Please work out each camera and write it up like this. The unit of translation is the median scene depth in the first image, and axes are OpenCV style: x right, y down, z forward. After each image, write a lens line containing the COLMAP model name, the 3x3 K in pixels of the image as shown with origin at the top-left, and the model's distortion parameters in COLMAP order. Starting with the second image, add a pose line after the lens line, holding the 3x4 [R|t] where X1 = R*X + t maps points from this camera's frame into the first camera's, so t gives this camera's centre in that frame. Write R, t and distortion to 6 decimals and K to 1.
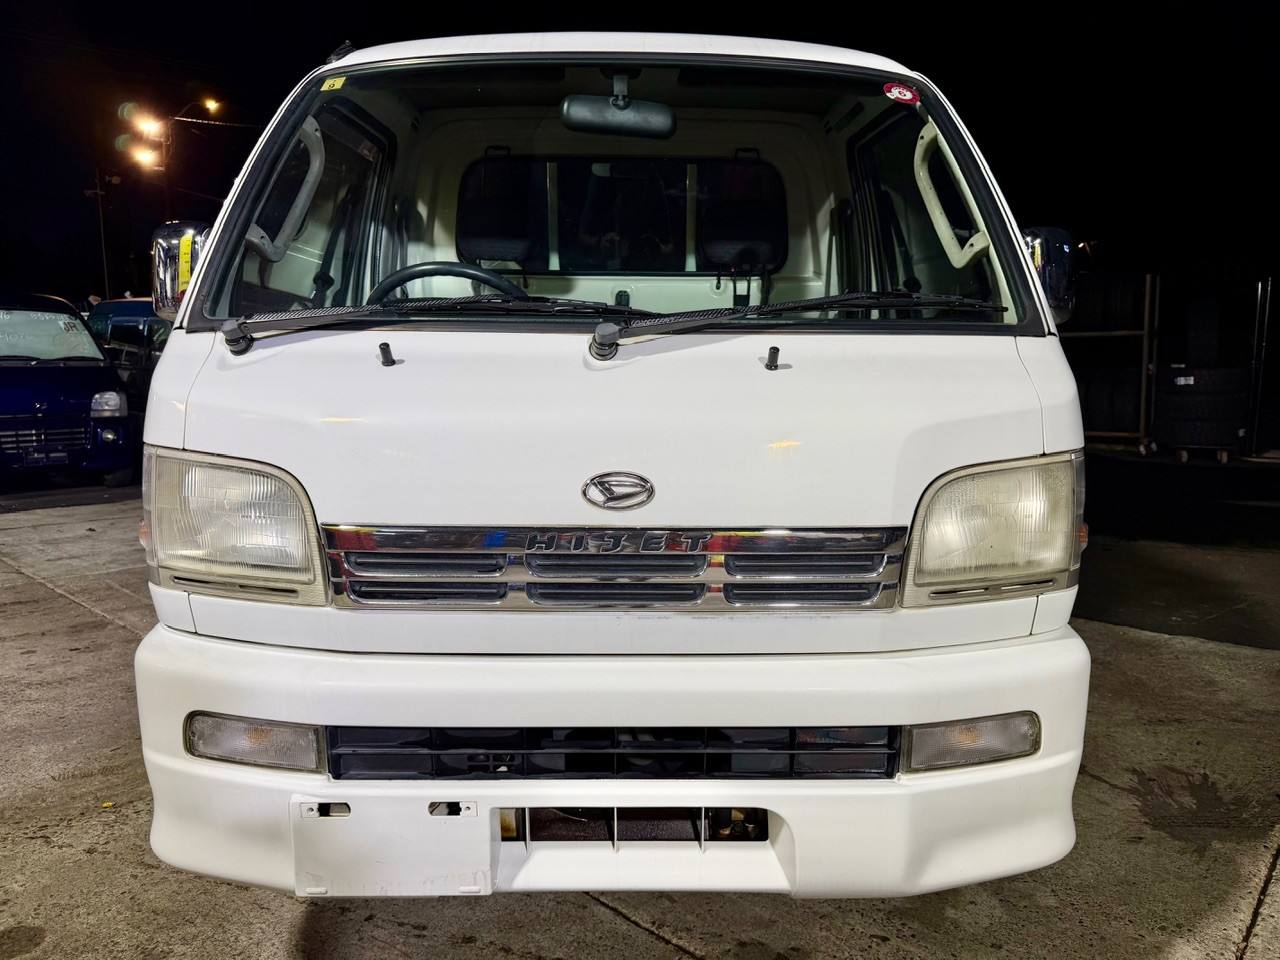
lens RADIAL K [[878.6, 0, 640.0], [0, 878.6, 480.0], [0, 0, 1]] dist [0.005873, -0.000033]
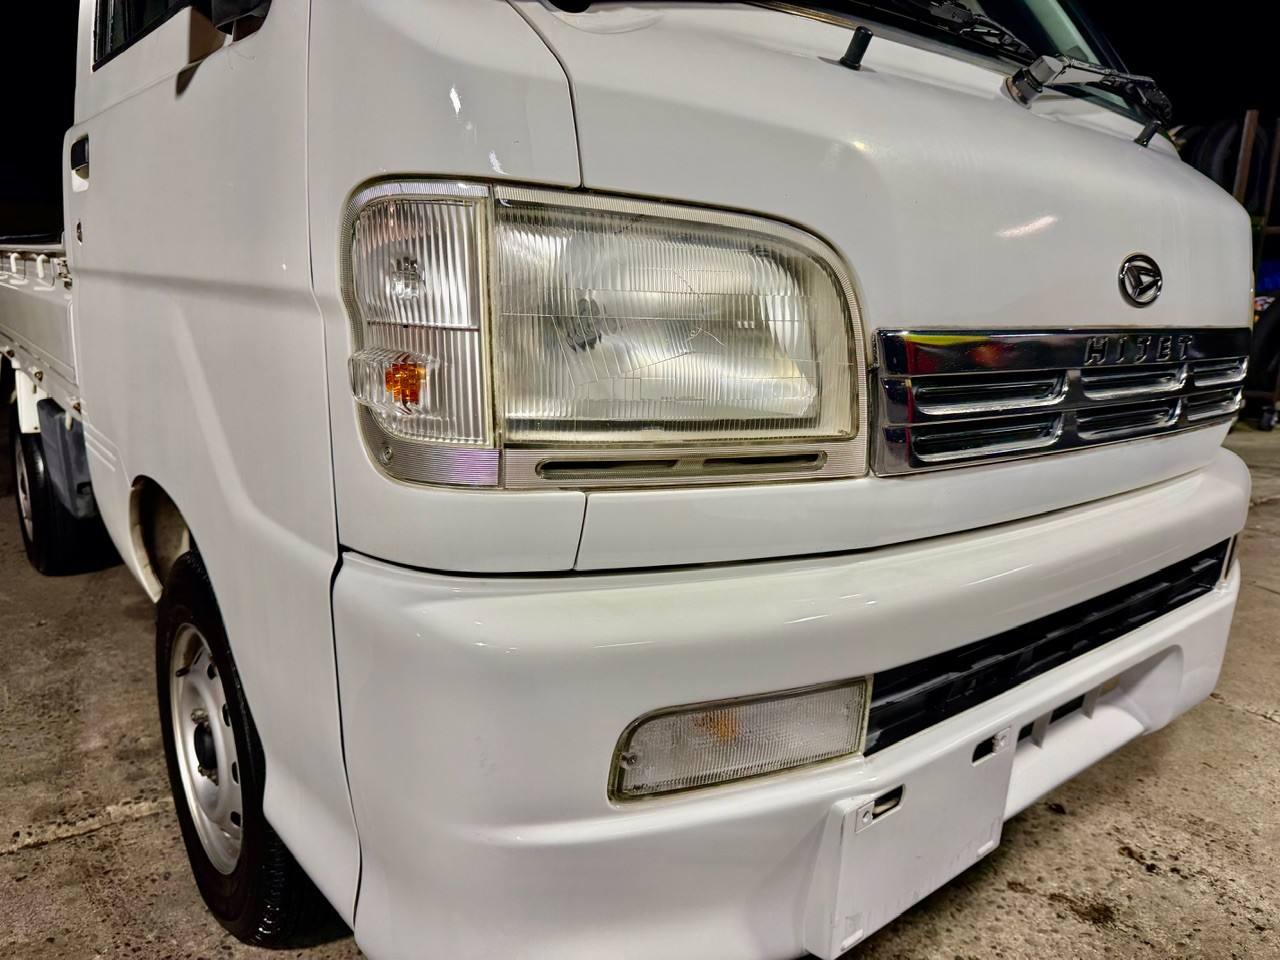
lens RADIAL K [[878.6, 0, 640.0], [0, 878.6, 480.0], [0, 0, 1]] dist [0.005873, -0.000033]
pose [[0.785039, -0.106204, 0.610274, -0.832224], [0.039618, 0.991784, 0.121633, 0.070230], [-0.618178, -0.071309, 0.782797, 0.638554]]
